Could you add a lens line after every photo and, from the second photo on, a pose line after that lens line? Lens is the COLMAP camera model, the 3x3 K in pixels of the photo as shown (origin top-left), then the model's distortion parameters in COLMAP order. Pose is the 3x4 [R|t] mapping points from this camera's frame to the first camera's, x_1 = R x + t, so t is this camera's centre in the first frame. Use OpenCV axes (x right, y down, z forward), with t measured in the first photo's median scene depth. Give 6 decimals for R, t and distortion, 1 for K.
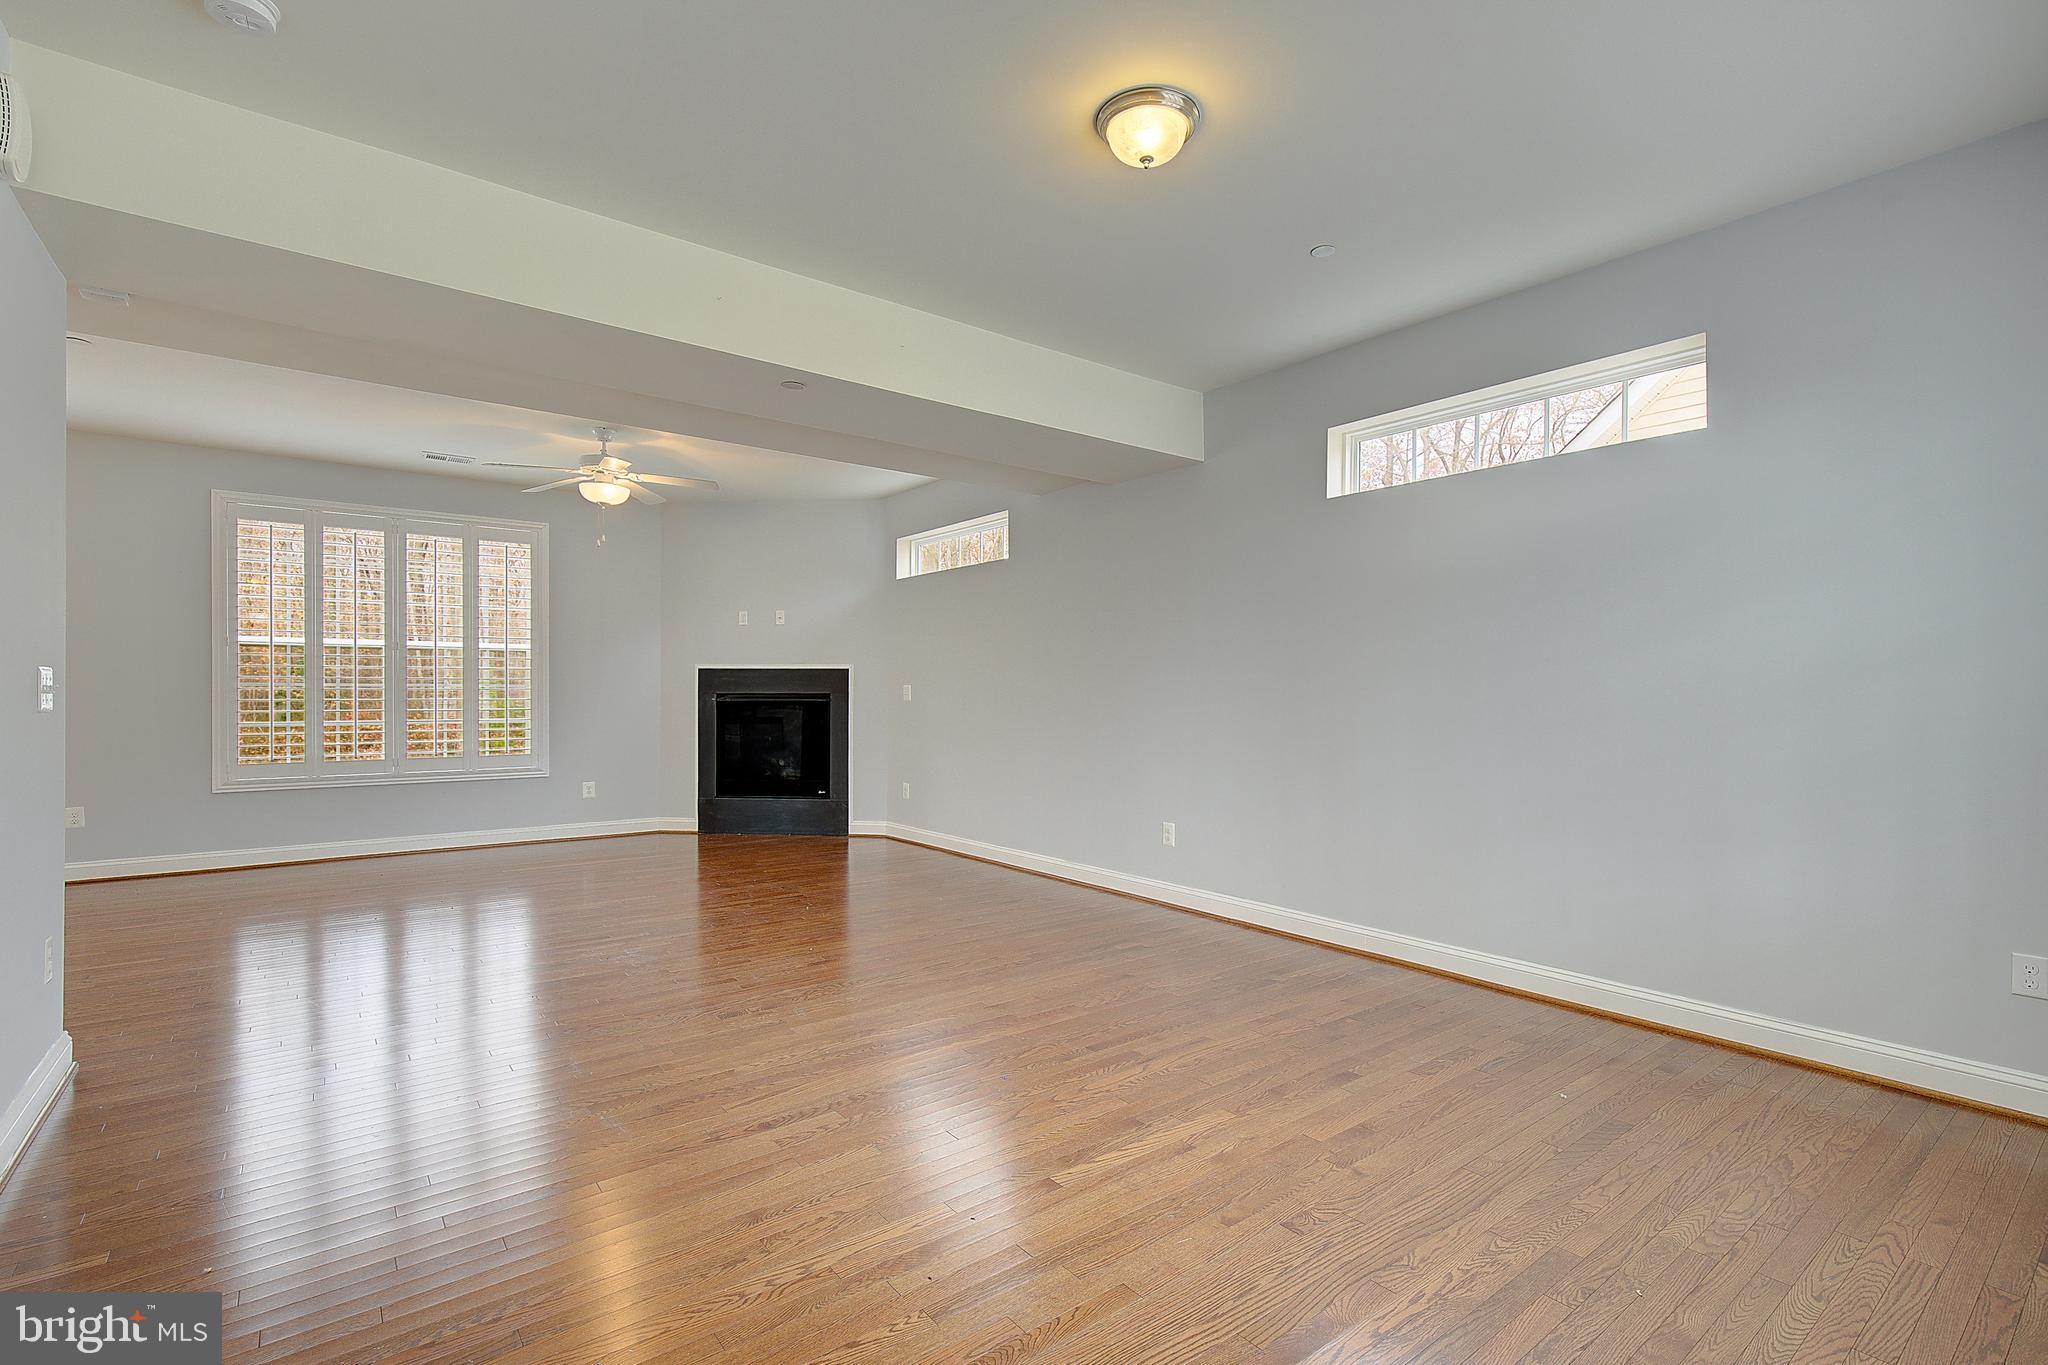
lens RADIAL K [[931.6, 0, 1045.3], [0, 931.6, 697.0], [0, 0, 1]] dist [0.000326, -0.000469]
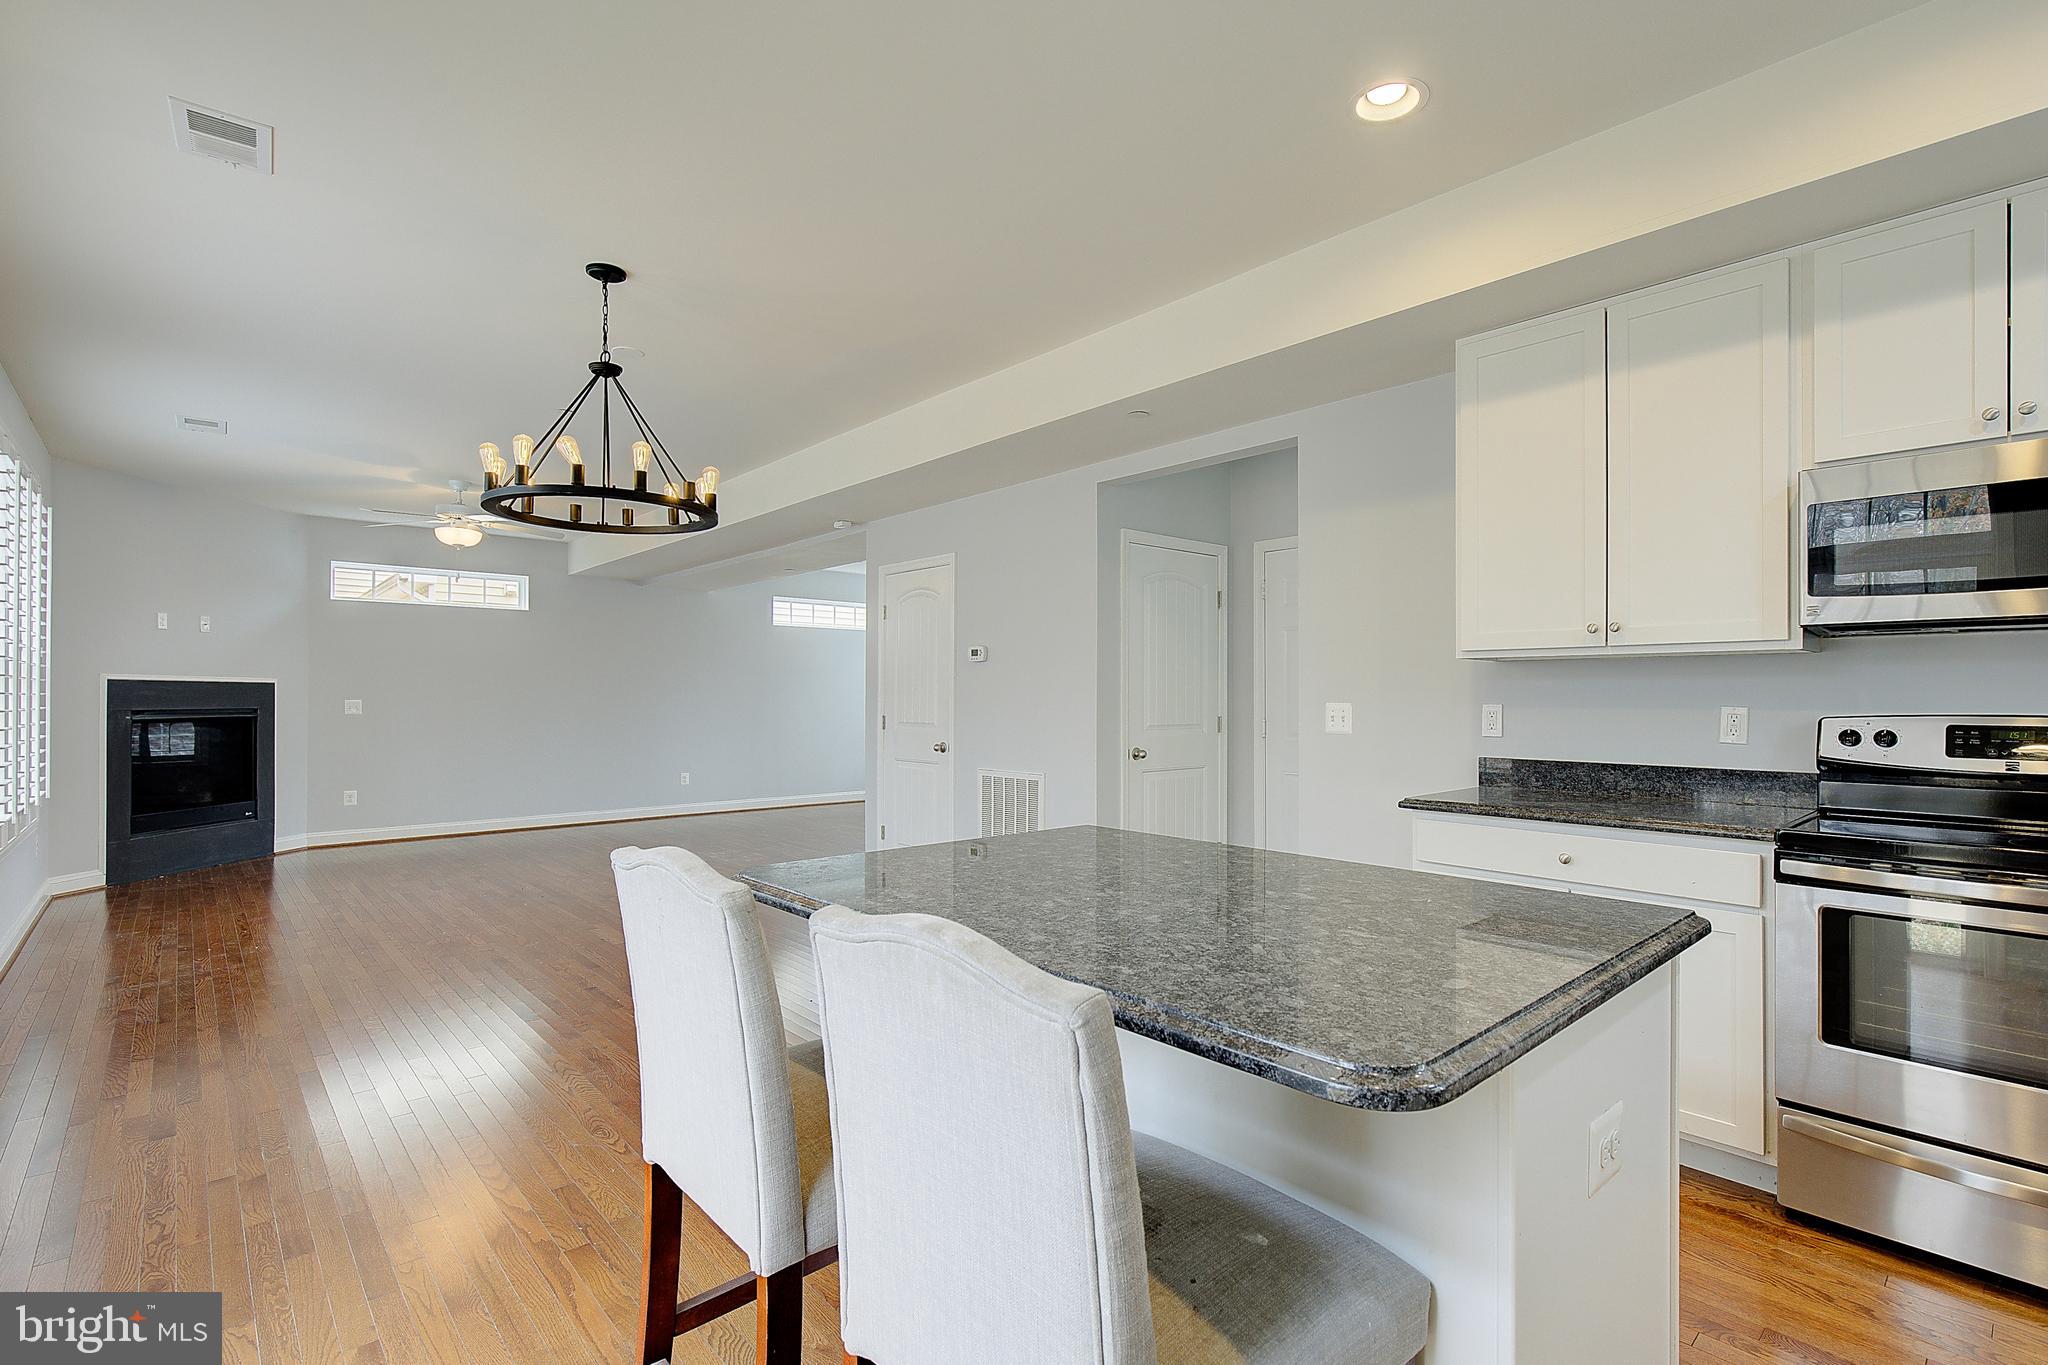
lens RADIAL K [[945.4, 0, 1053.0], [0, 945.4, 688.7], [0, 0, 1]] dist [-0.000989, -0.000147]
pose [[-0.082523, 0.007951, 0.996557, -1.260966], [0.002873, 0.999966, -0.007740, -0.014348], [-0.996585, 0.002224, -0.082544, 0.268997]]
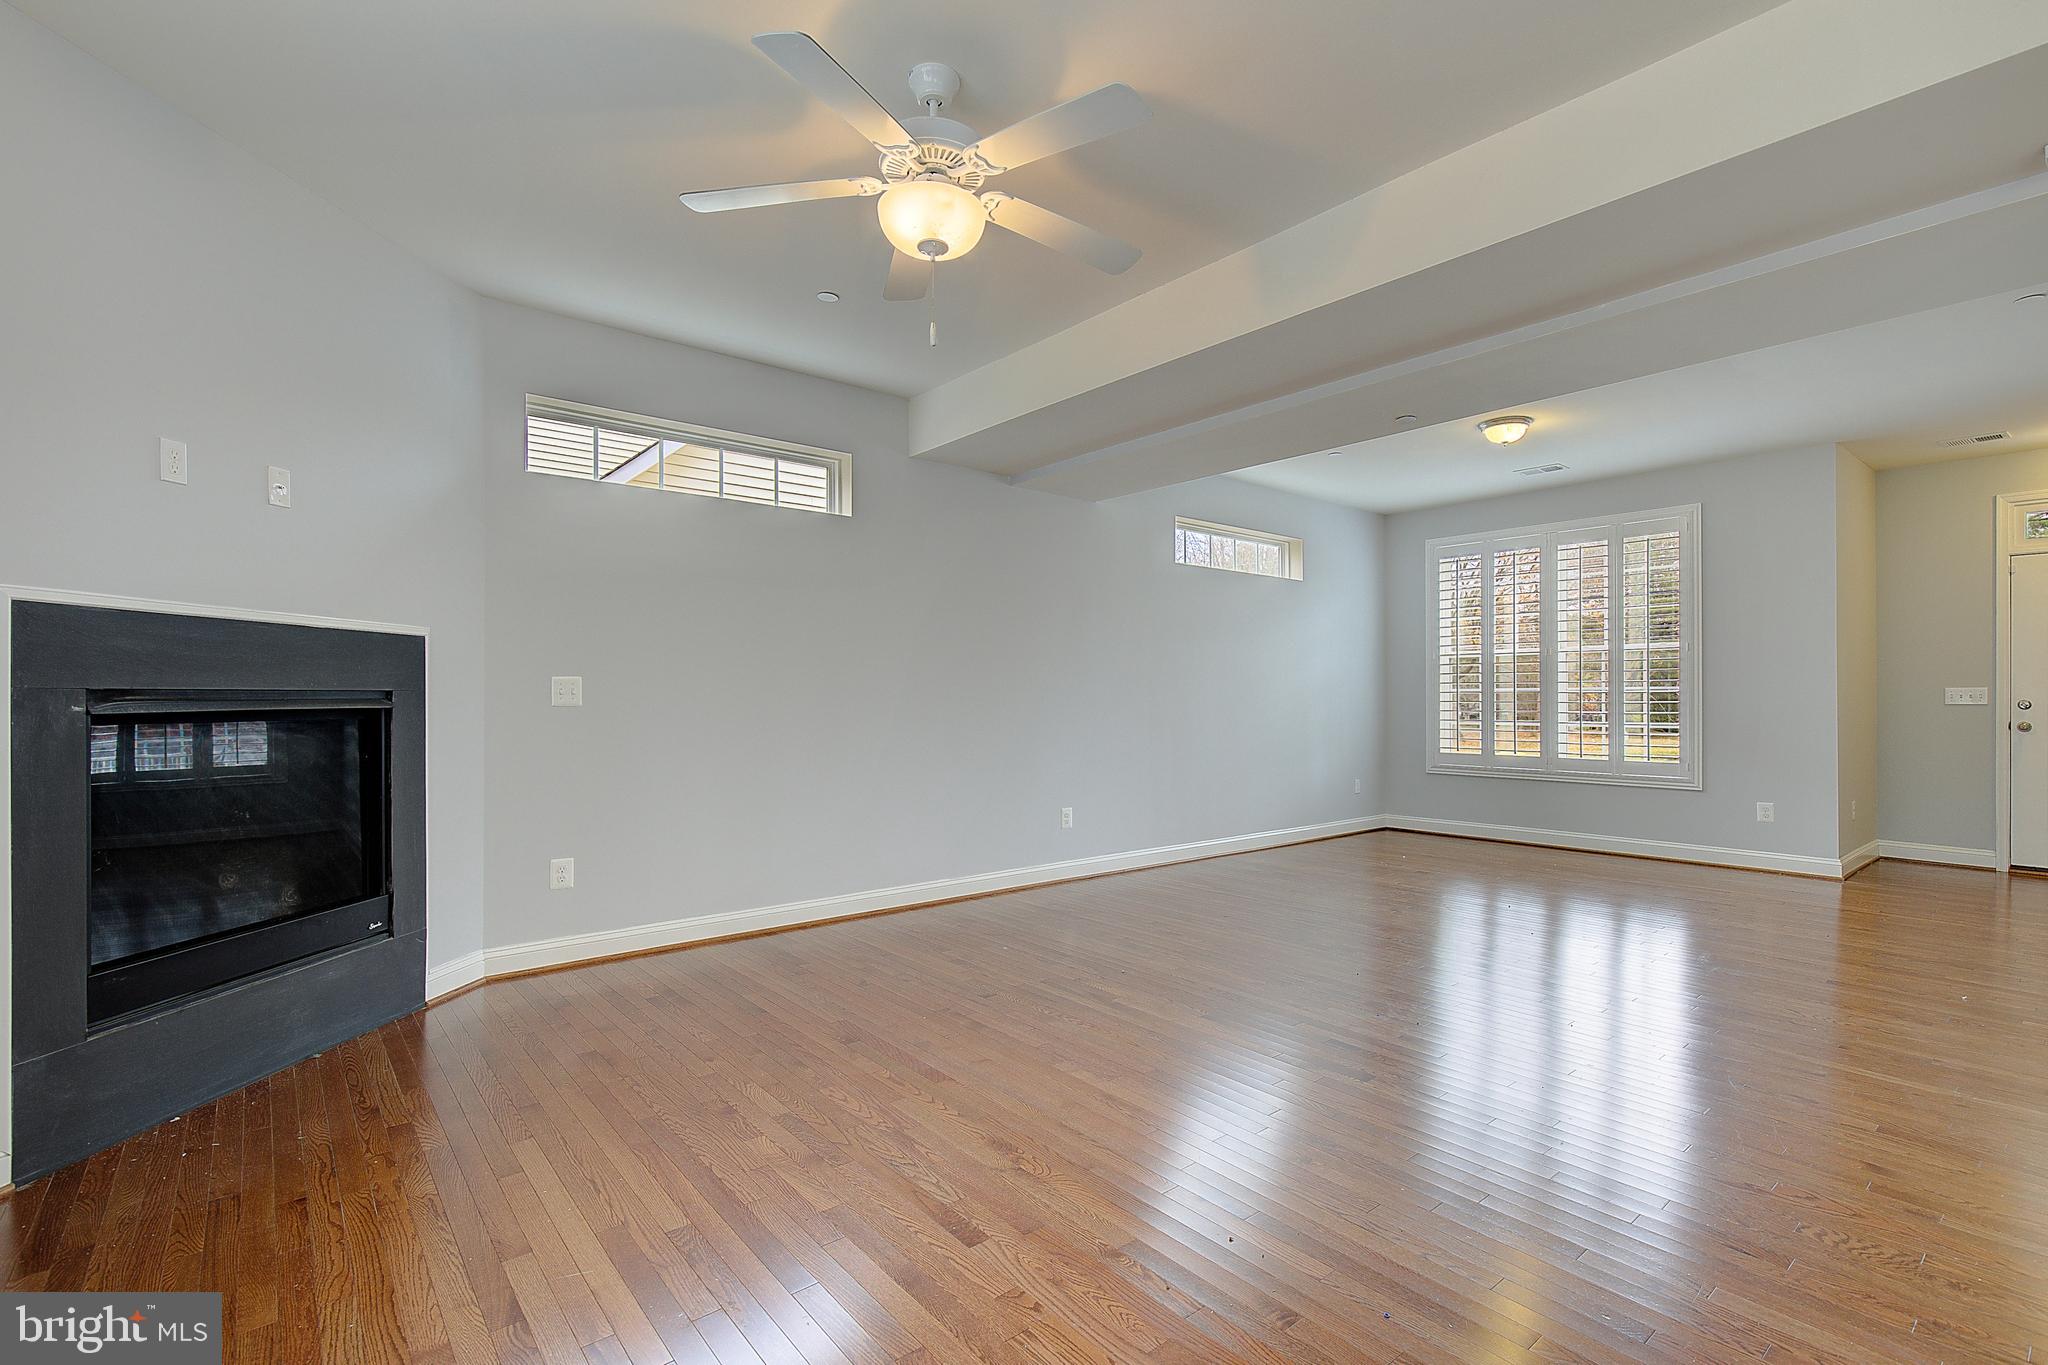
lens RADIAL K [[945.4, 0, 1053.0], [0, 945.4, 688.7], [0, 0, 1]] dist [-0.000989, -0.000147]
pose [[-0.035147, 0.003949, 0.999374, -0.678186], [0.000856, 0.999992, -0.003921, -0.002761], [-0.999382, 0.000717, -0.035150, 0.710277]]
